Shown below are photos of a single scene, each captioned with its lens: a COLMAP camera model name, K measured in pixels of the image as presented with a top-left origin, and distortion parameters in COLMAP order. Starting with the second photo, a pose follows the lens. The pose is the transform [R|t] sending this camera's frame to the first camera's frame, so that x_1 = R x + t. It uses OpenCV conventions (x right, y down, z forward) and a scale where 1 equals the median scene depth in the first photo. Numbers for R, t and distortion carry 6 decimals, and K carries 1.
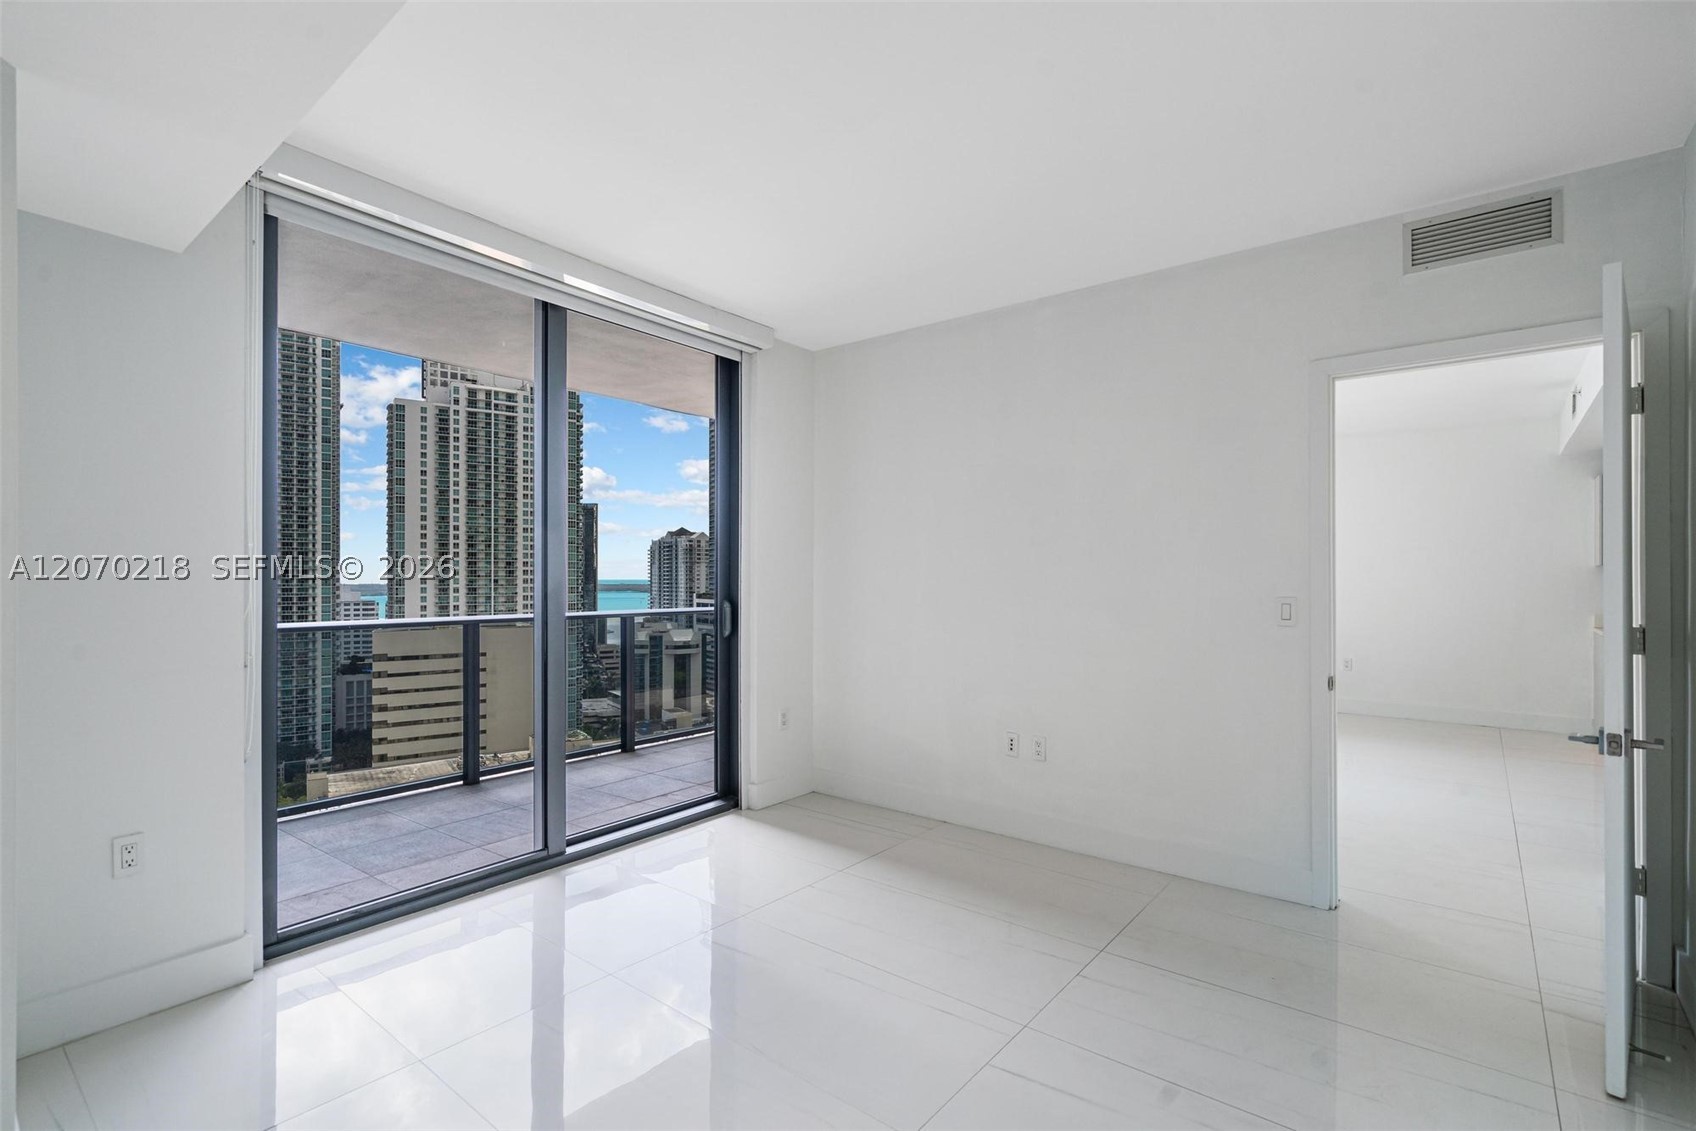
lens RADIAL K [[789.5, 0, 846.5], [0, 789.5, 581.8], [0, 0, 1]] dist [-0.002775, 0.002408]
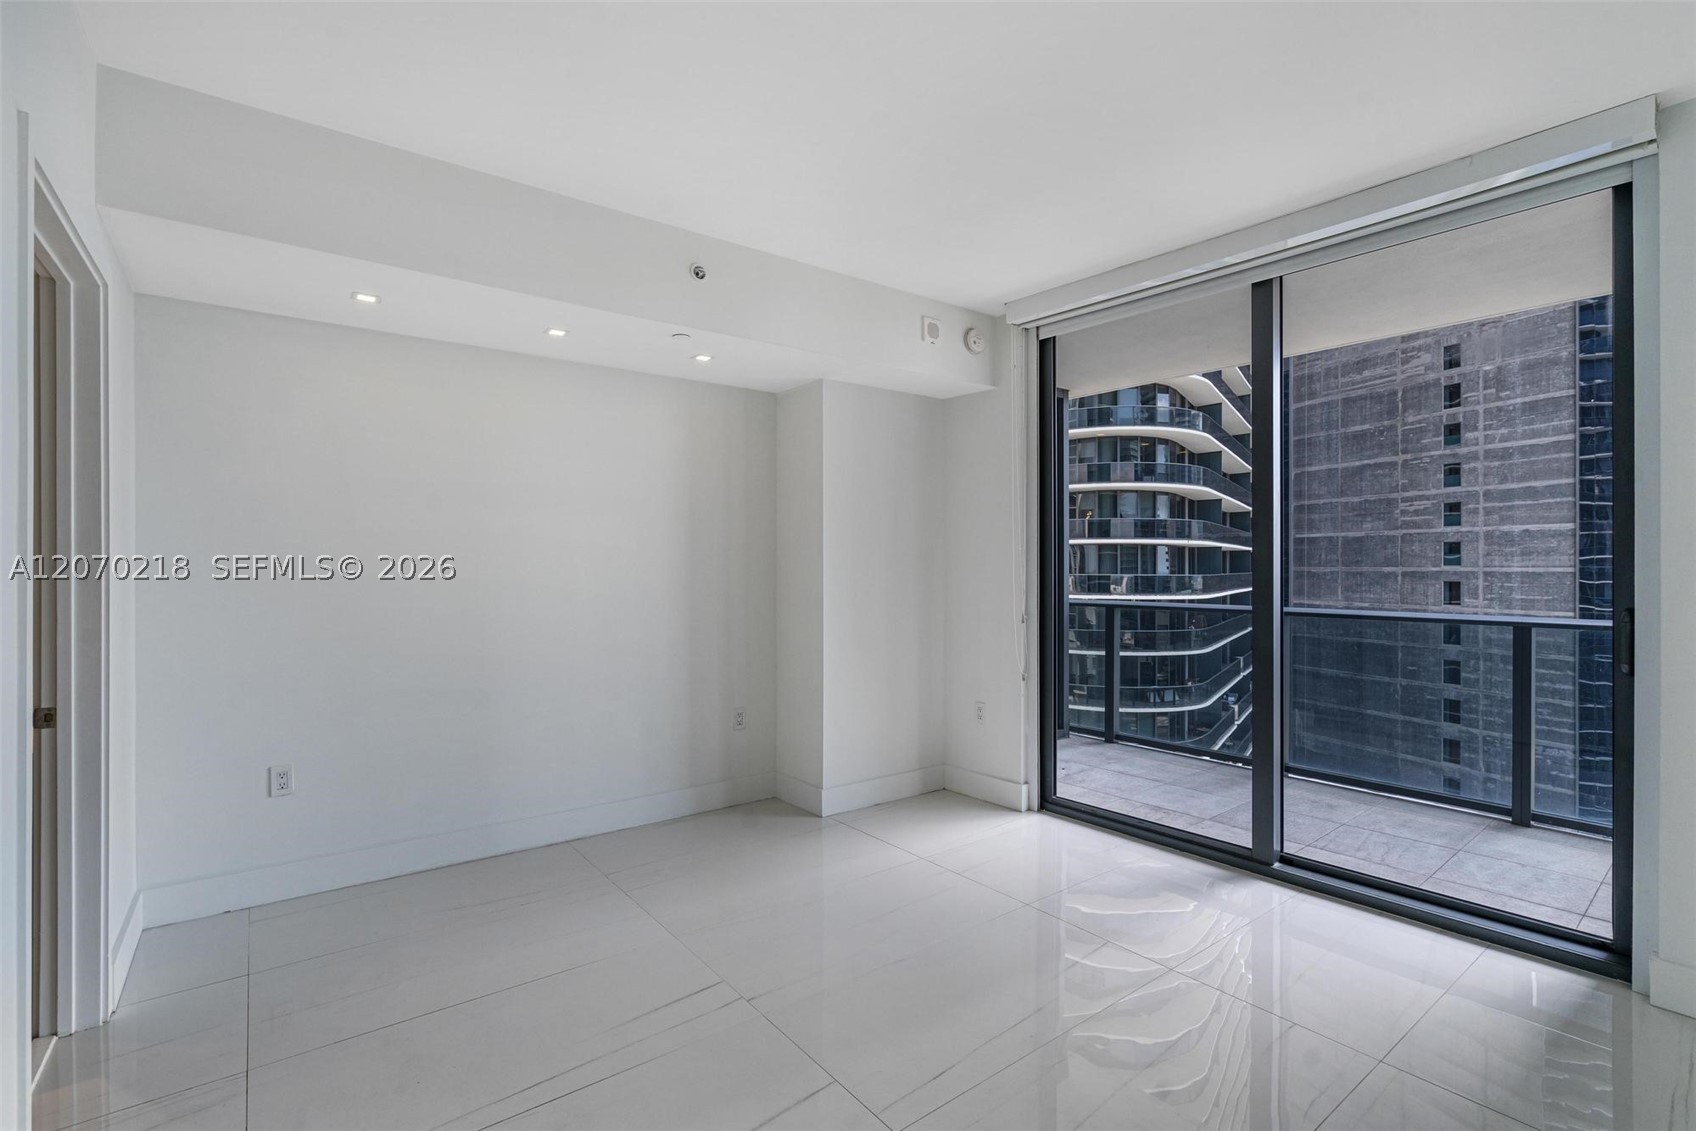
lens RADIAL K [[789.5, 0, 846.0], [0, 789.5, 573.5], [0, 0, 1]] dist [-0.002775, 0.002408]
pose [[-0.248067, 0.008852, -0.968702, 0.470687], [-0.003521, 0.999943, 0.010039, -0.005995], [0.968736, 0.005901, -0.248022, 0.524587]]
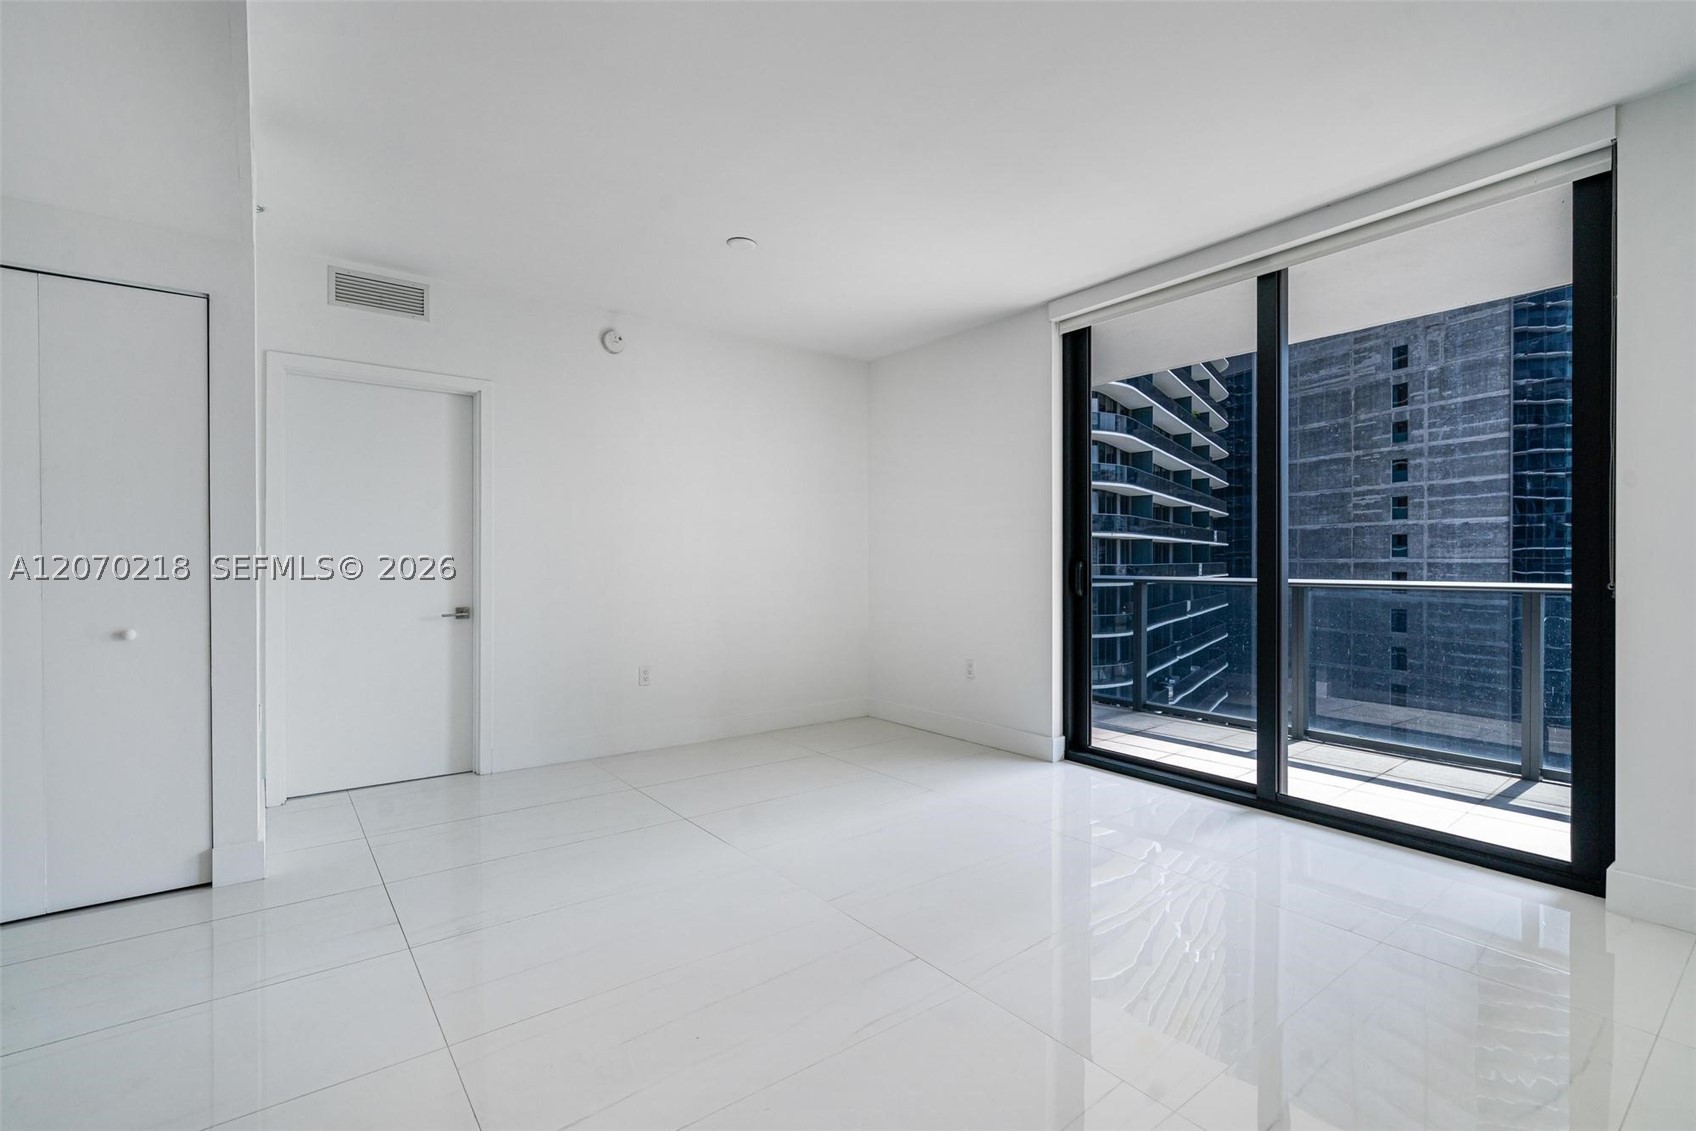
lens RADIAL K [[789.5, 0, 845.9], [0, 789.5, 574.8], [0, 0, 1]] dist [-0.002775, 0.002408]
pose [[-0.252422, 0.019212, -0.967427, 0.491585], [-0.002482, 0.999787, 0.020503, -0.005359], [0.967614, 0.007577, -0.252320, 0.549812]]
